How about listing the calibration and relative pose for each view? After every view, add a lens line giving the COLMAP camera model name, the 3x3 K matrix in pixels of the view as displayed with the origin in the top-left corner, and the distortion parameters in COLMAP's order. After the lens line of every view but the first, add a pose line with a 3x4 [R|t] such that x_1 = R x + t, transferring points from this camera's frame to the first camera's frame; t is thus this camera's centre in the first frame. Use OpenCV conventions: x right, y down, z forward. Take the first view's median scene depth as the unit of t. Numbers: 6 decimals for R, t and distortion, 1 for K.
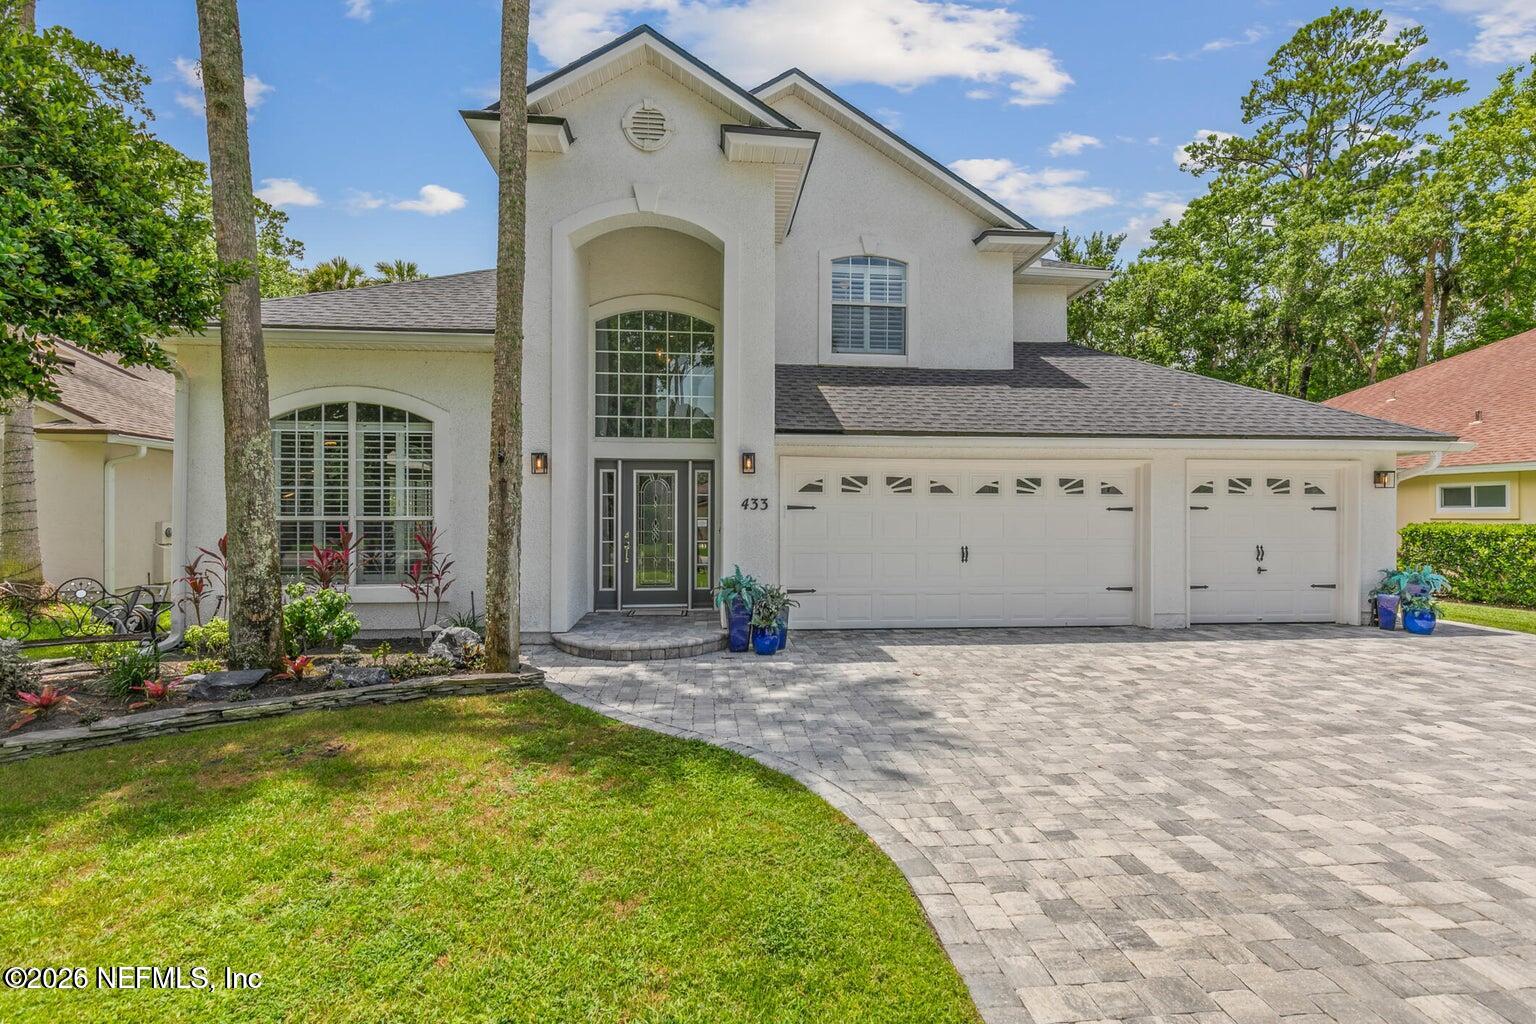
lens RADIAL K [[693.7, 0, 773.7], [0, 693.7, 513.7], [0, 0, 1]] dist [0.012064, -0.000737]
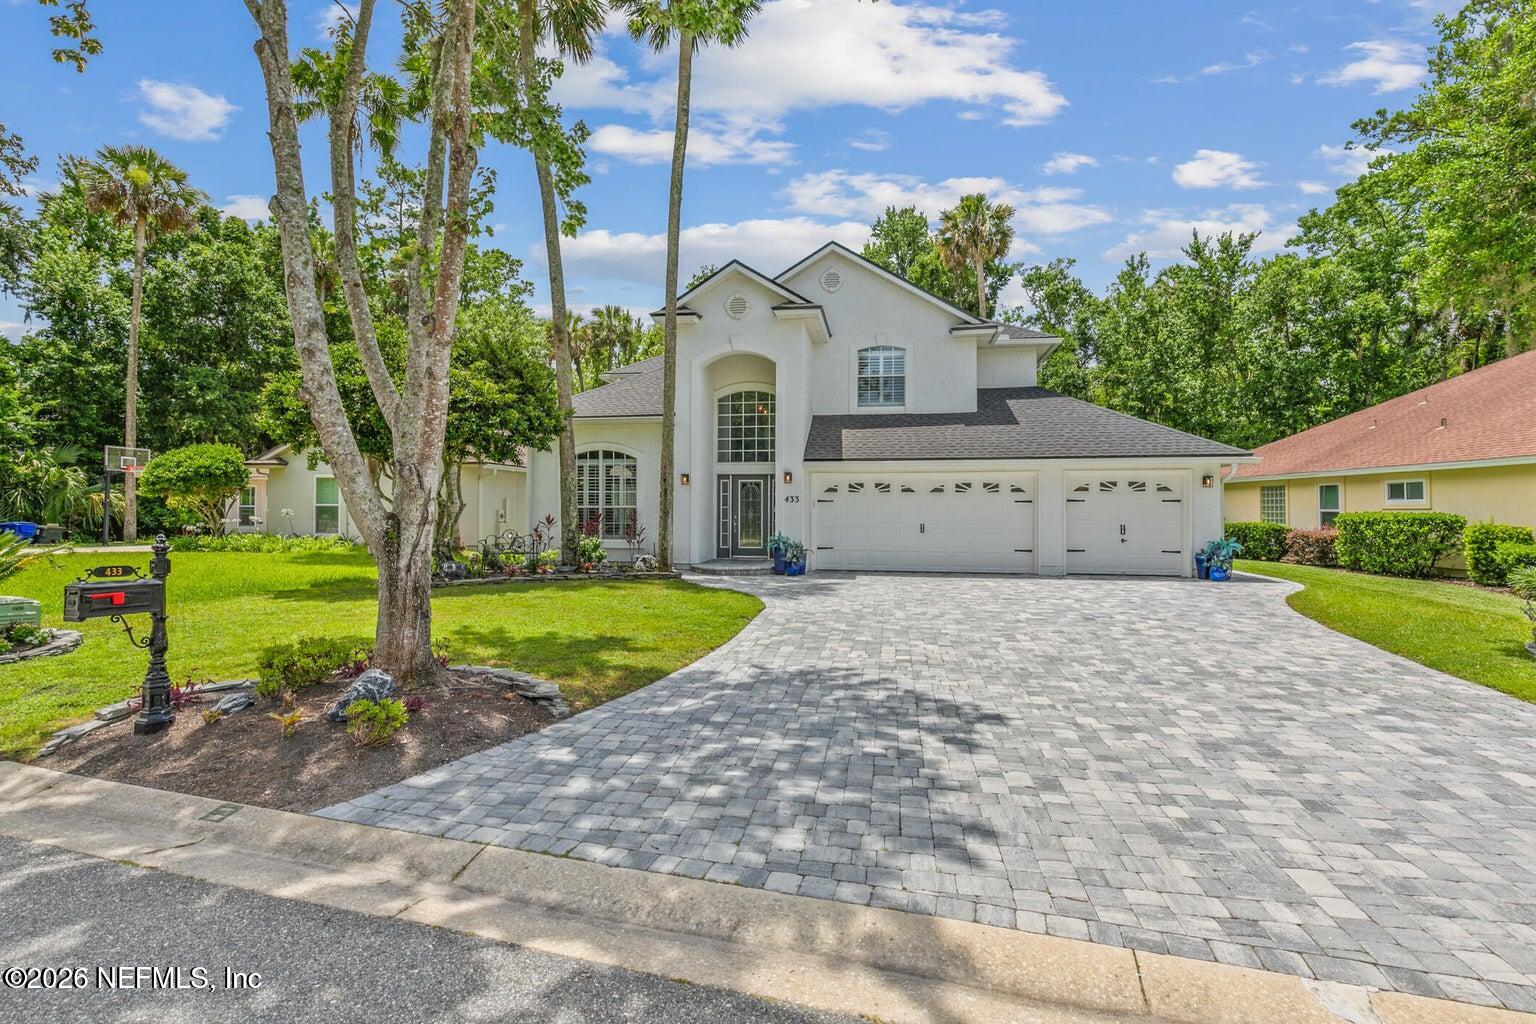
lens RADIAL K [[693.7, 0, 760.9], [0, 693.7, 505.4], [0, 0, 1]] dist [0.012064, -0.000737]
pose [[0.963880, -0.000560, -0.266336, 0.352874], [-0.000353, 0.999994, -0.003379, 0.008652], [0.266336, 0.003351, 0.963874, -0.755654]]
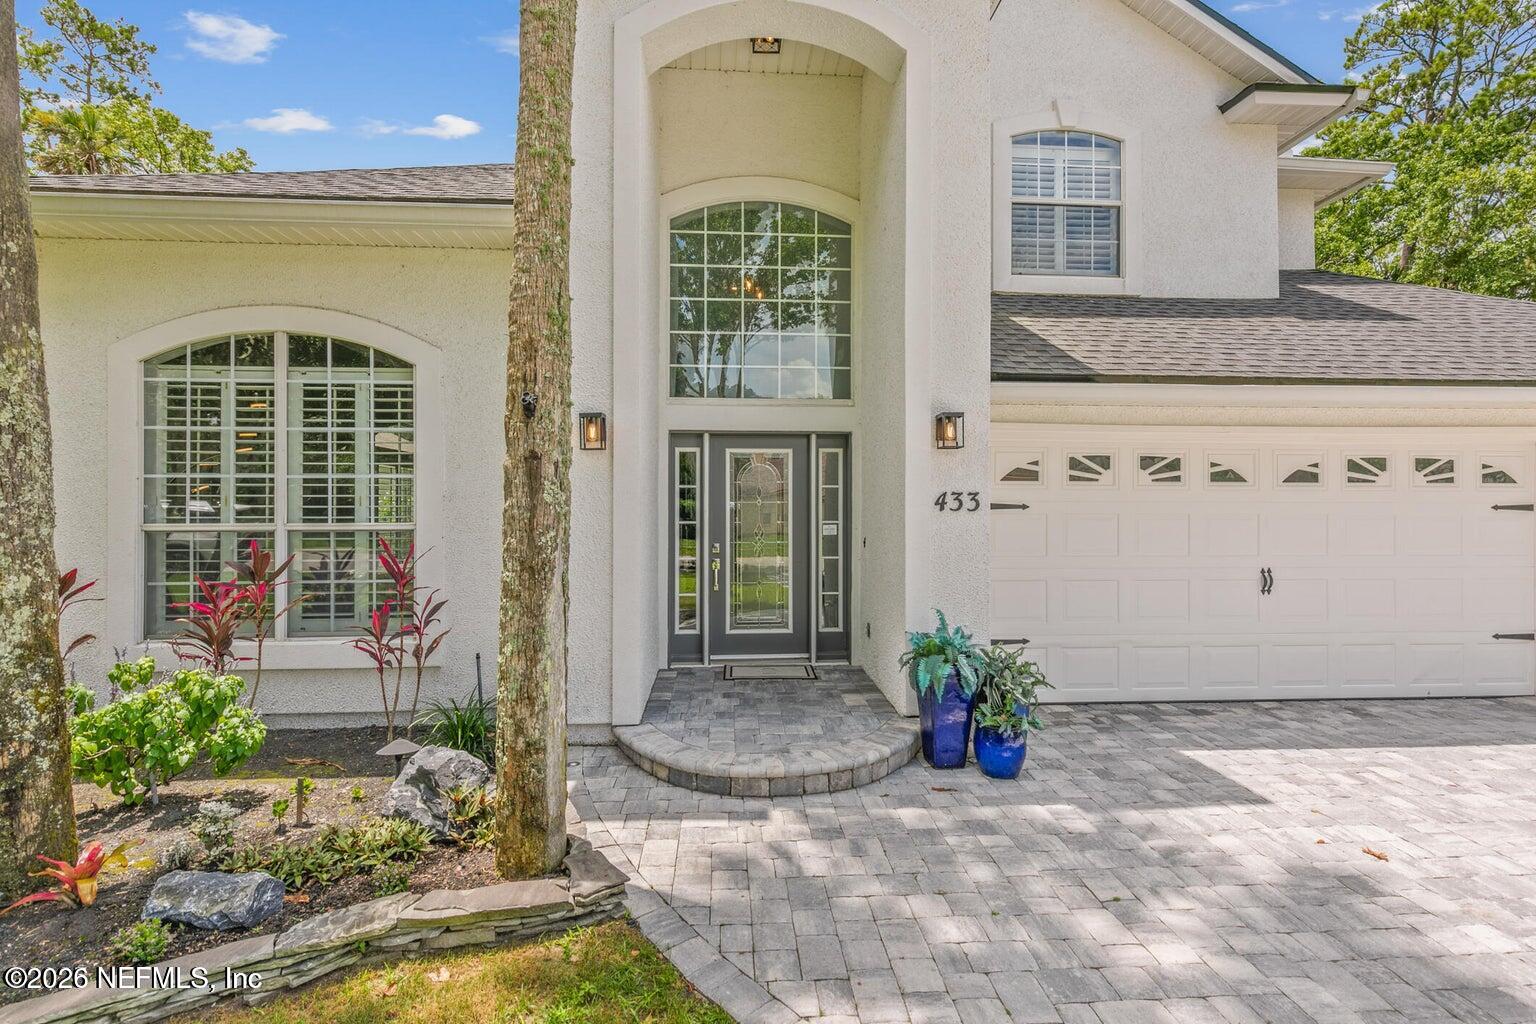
lens RADIAL K [[693.7, 0, 773.0], [0, 693.7, 503.5], [0, 0, 1]] dist [0.012064, -0.000737]
pose [[0.999567, -0.002286, -0.029350, -0.148270], [0.002169, 0.999990, -0.004019, -0.009321], [0.029359, 0.003954, 0.999561, 0.371695]]
